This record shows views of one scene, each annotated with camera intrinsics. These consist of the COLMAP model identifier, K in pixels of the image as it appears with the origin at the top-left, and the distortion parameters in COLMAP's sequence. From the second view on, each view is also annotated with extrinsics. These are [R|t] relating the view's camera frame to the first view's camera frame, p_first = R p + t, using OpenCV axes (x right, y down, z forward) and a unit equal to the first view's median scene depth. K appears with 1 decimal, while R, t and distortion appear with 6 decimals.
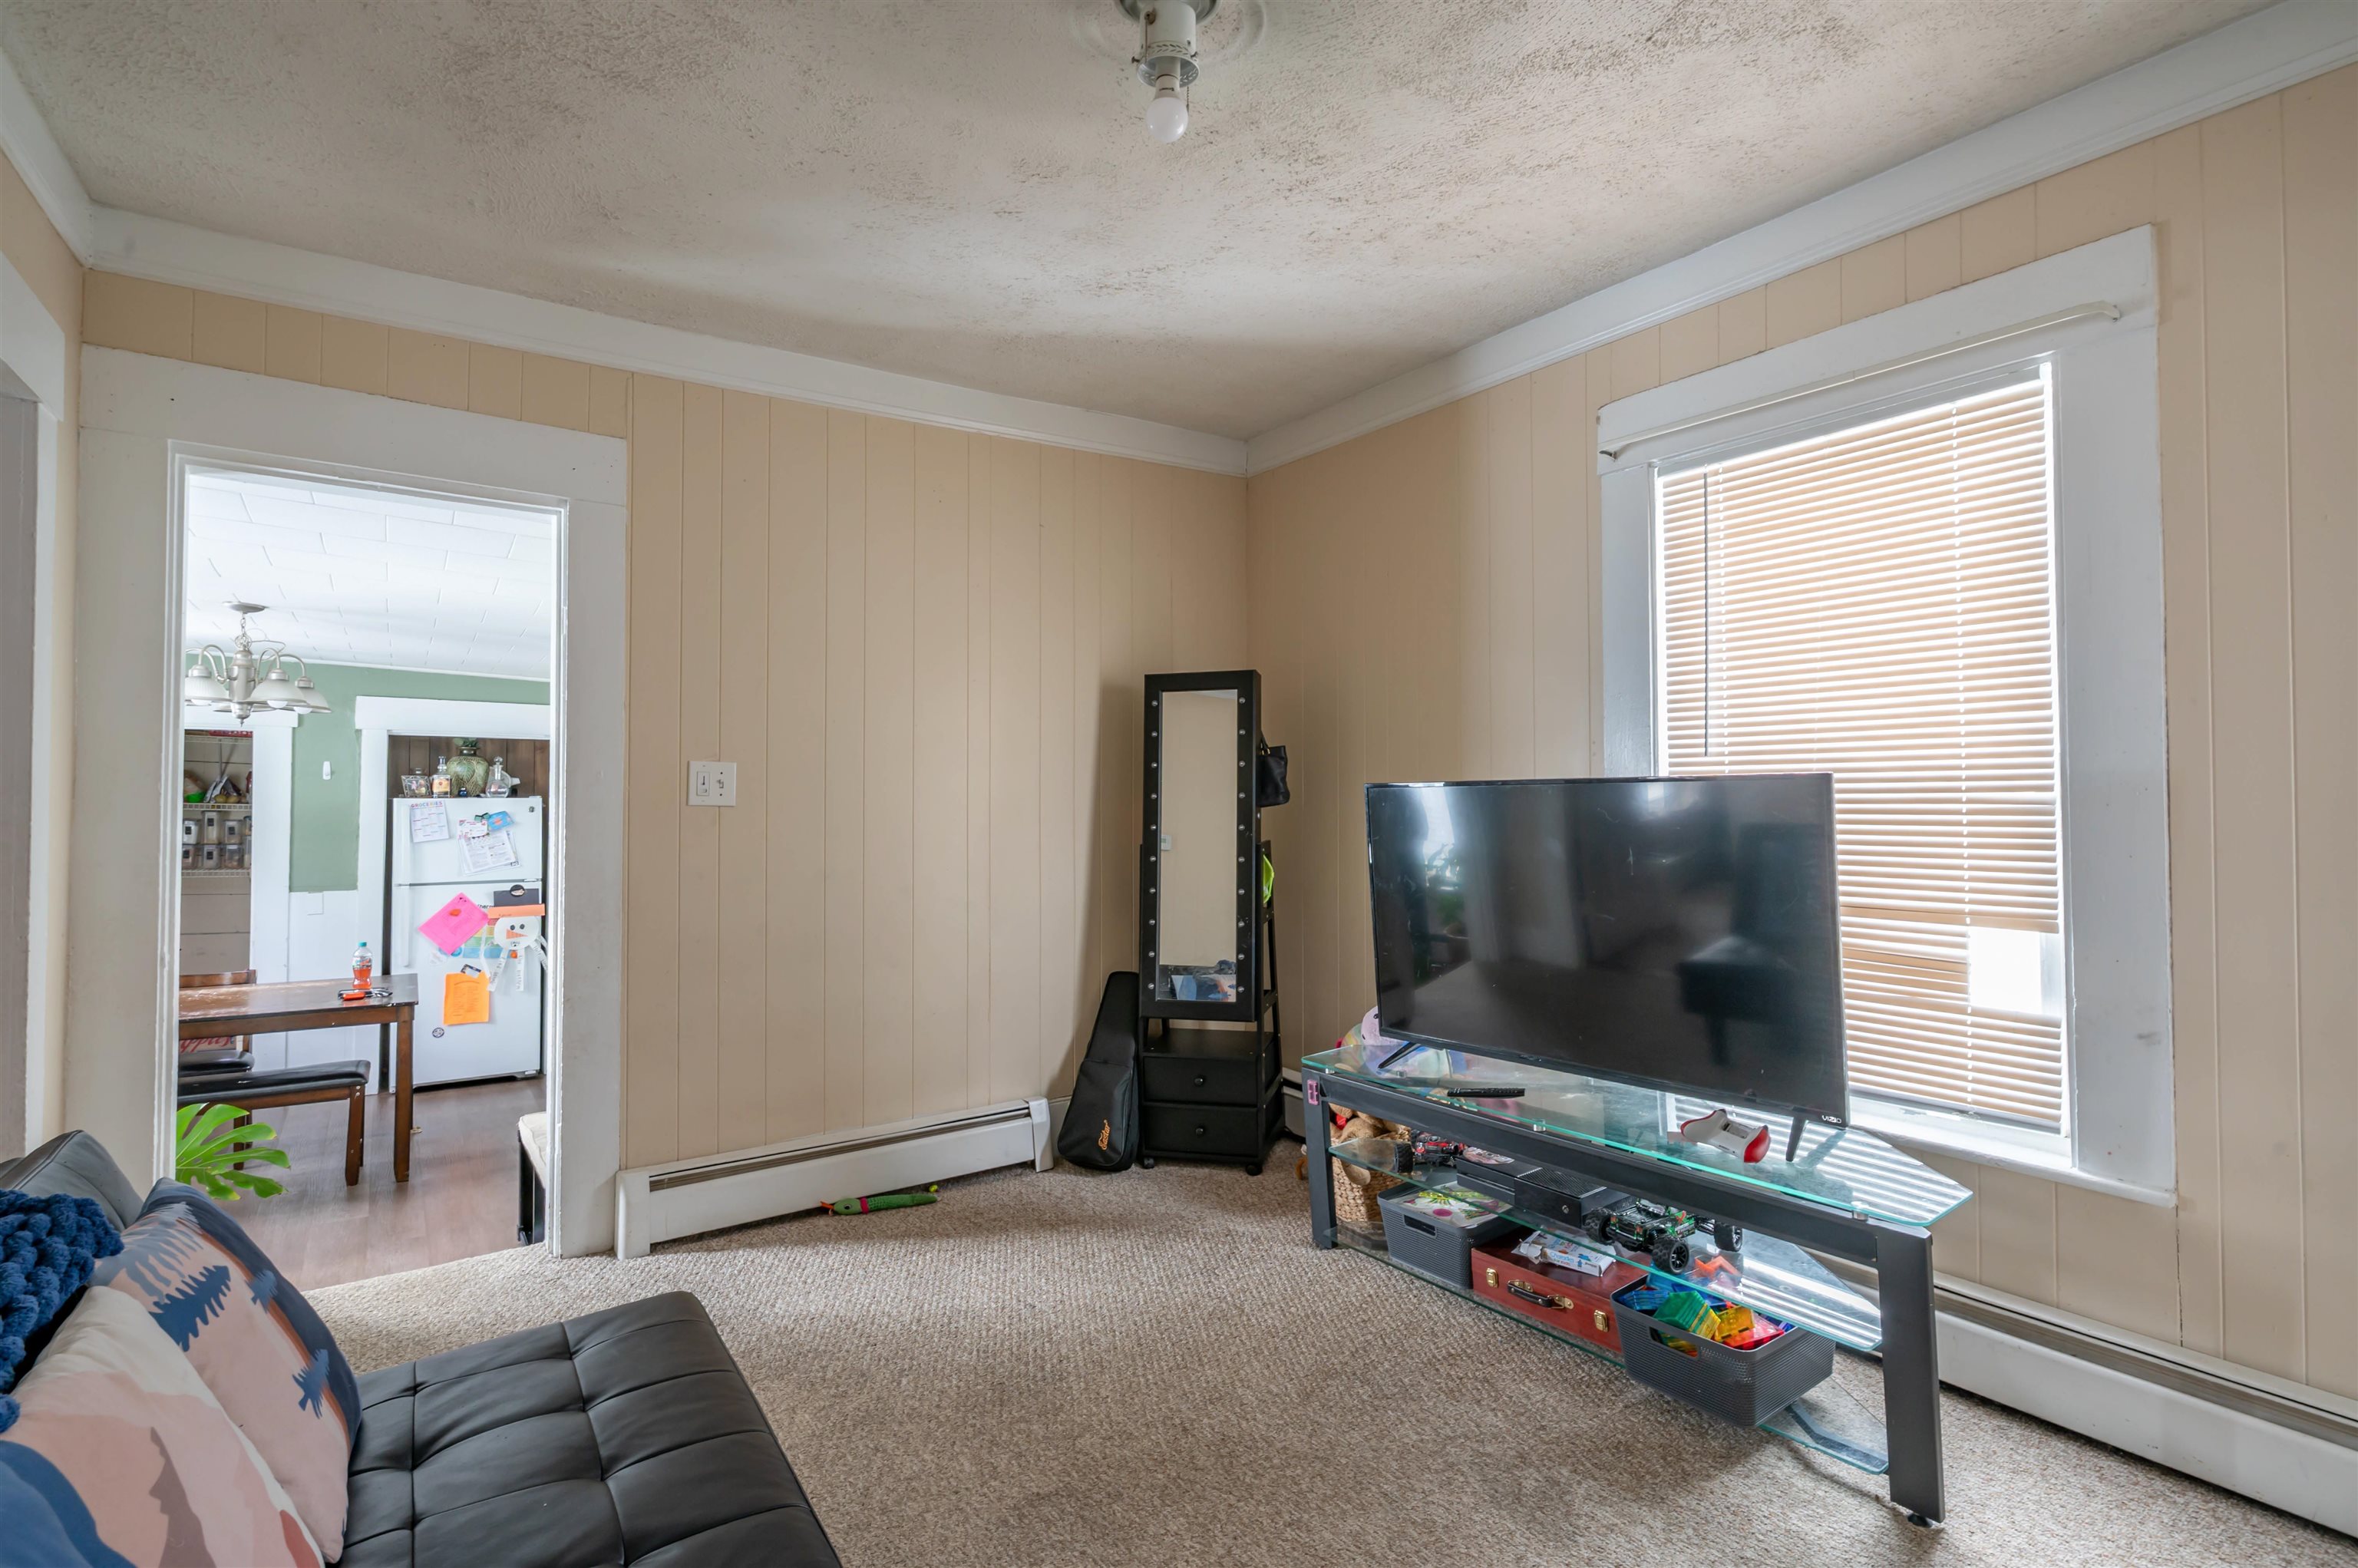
lens RADIAL K [[1146.9, 0, 1182.5], [0, 1146.9, 781.5], [0, 0, 1]] dist [-0.003849, 0.000702]
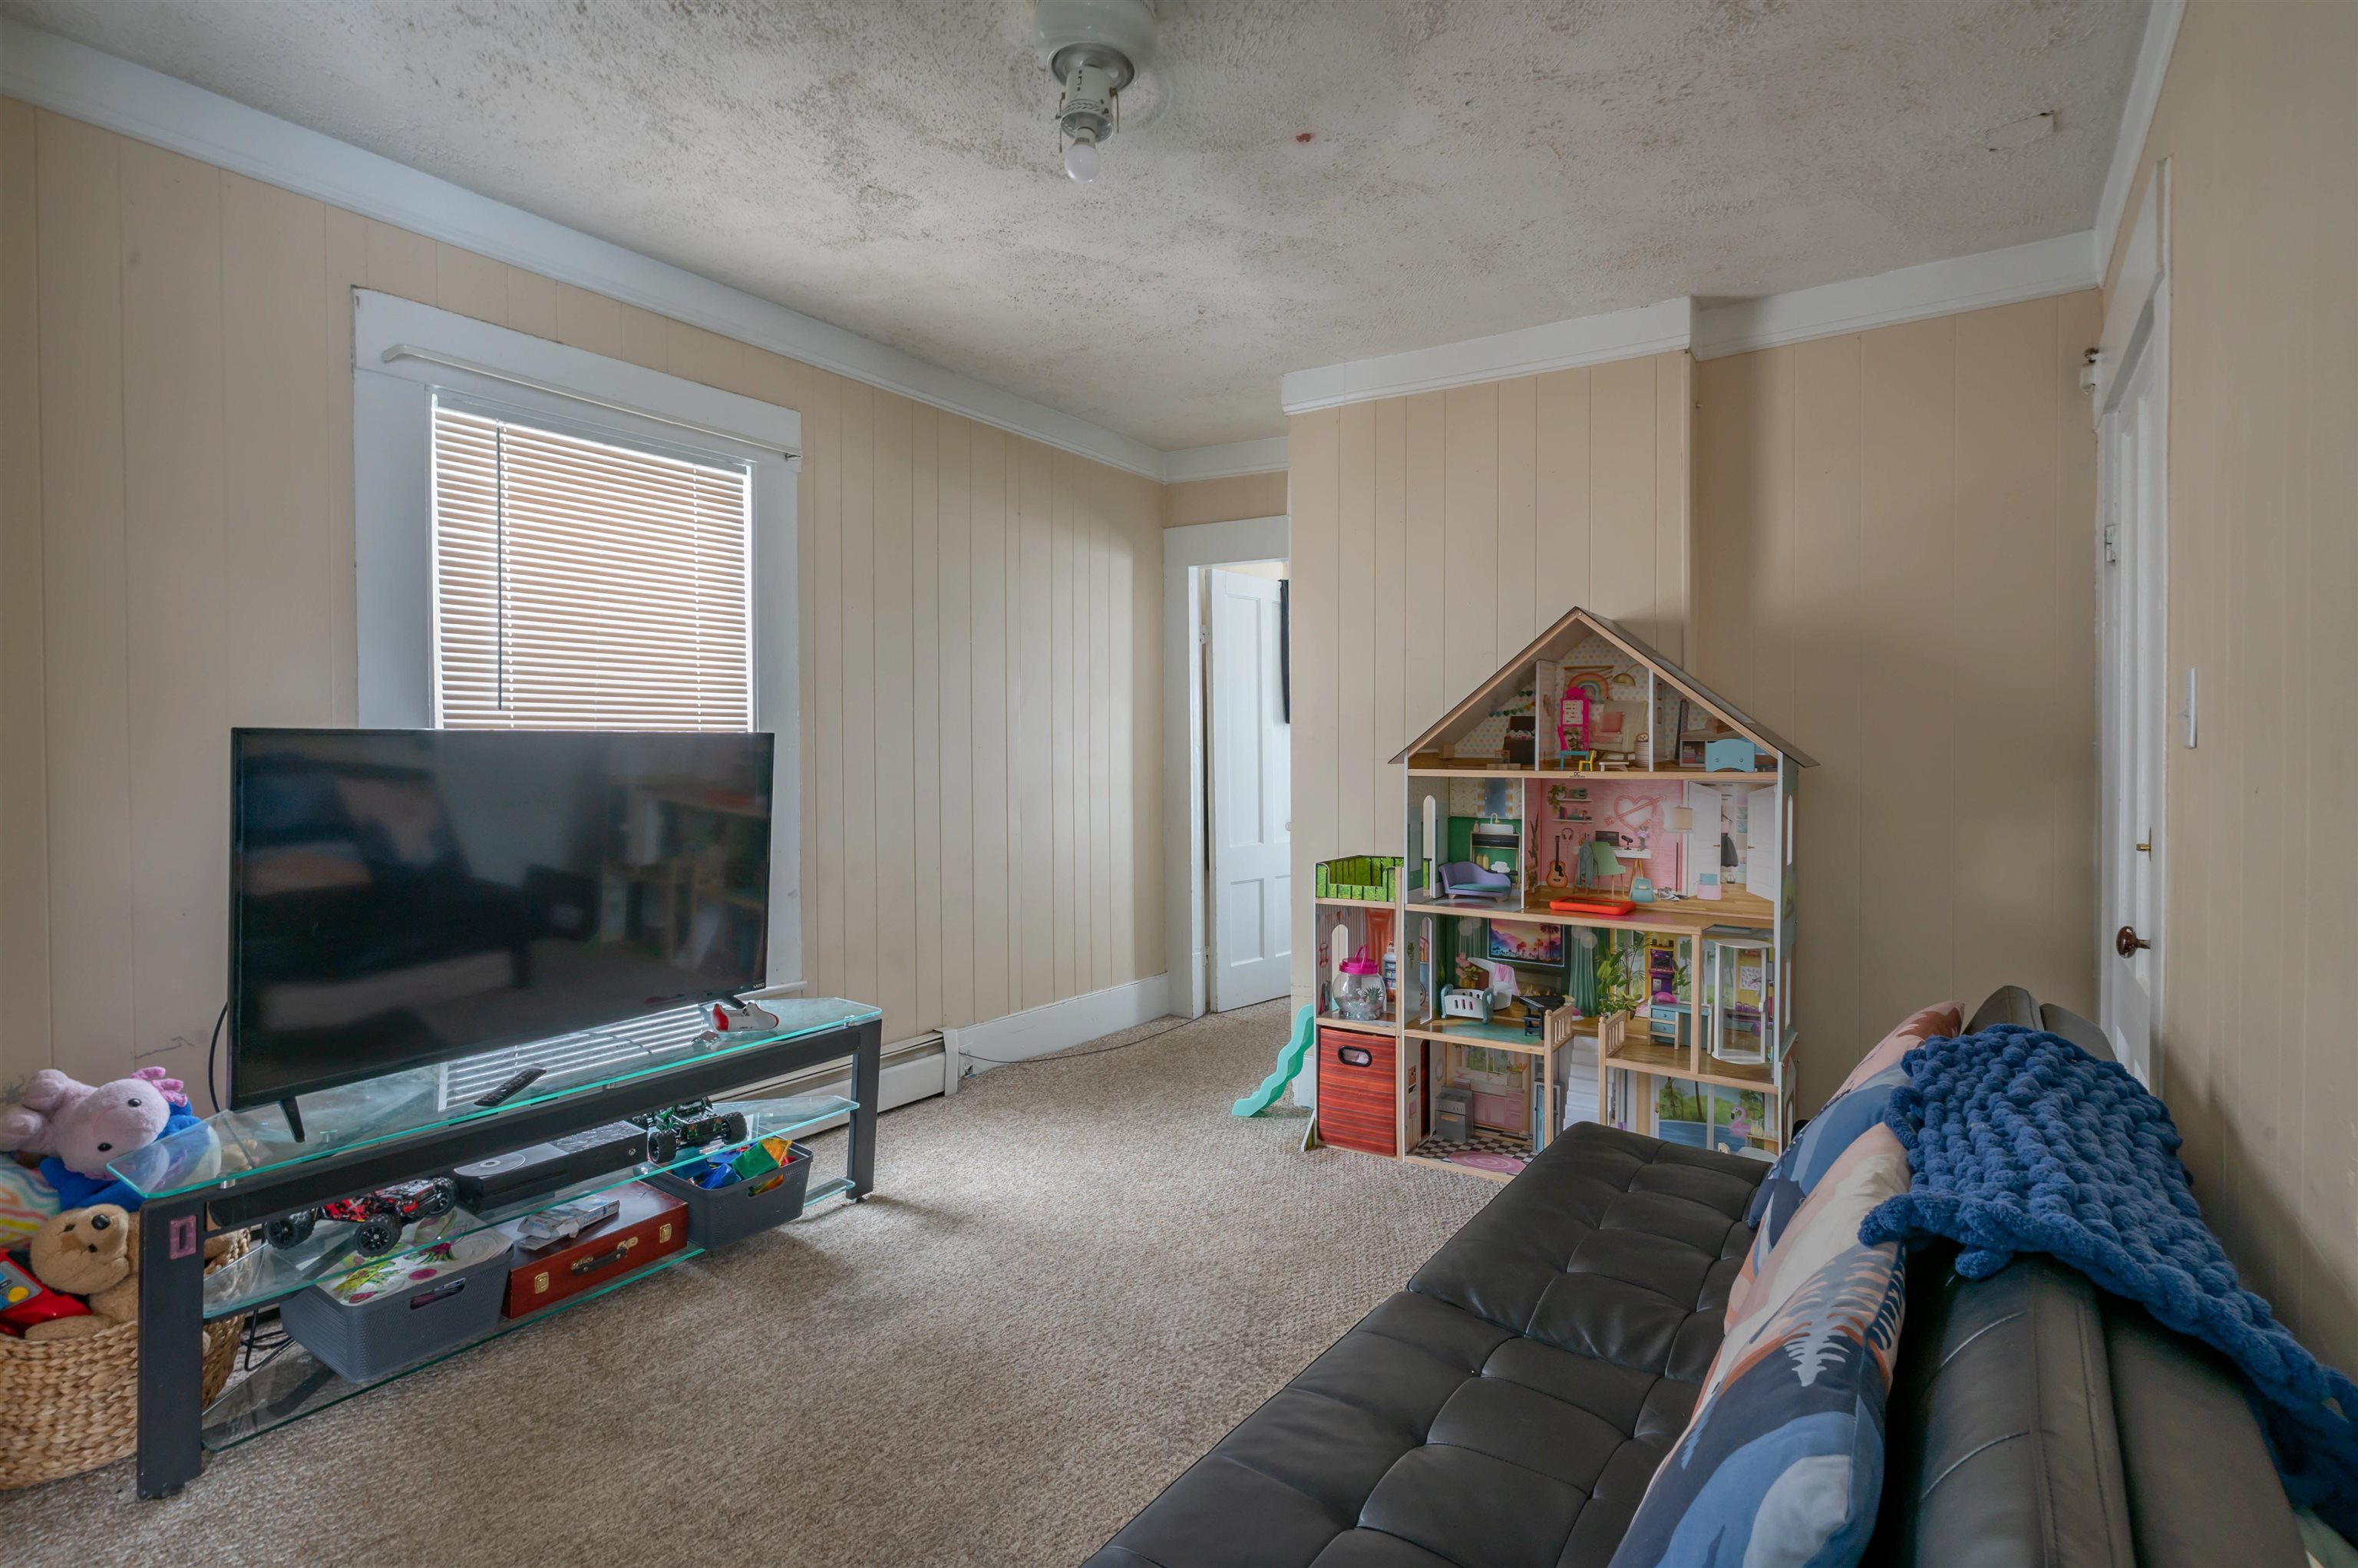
lens RADIAL K [[1146.9, 0, 1175.8], [0, 1146.9, 776.0], [0, 0, 1]] dist [-0.003849, 0.000702]
pose [[-0.367210, -0.013783, 0.930036, -0.599074], [-0.018130, 0.999806, 0.007658, 0.014966], [-0.929961, -0.014049, -0.367389, 0.701372]]
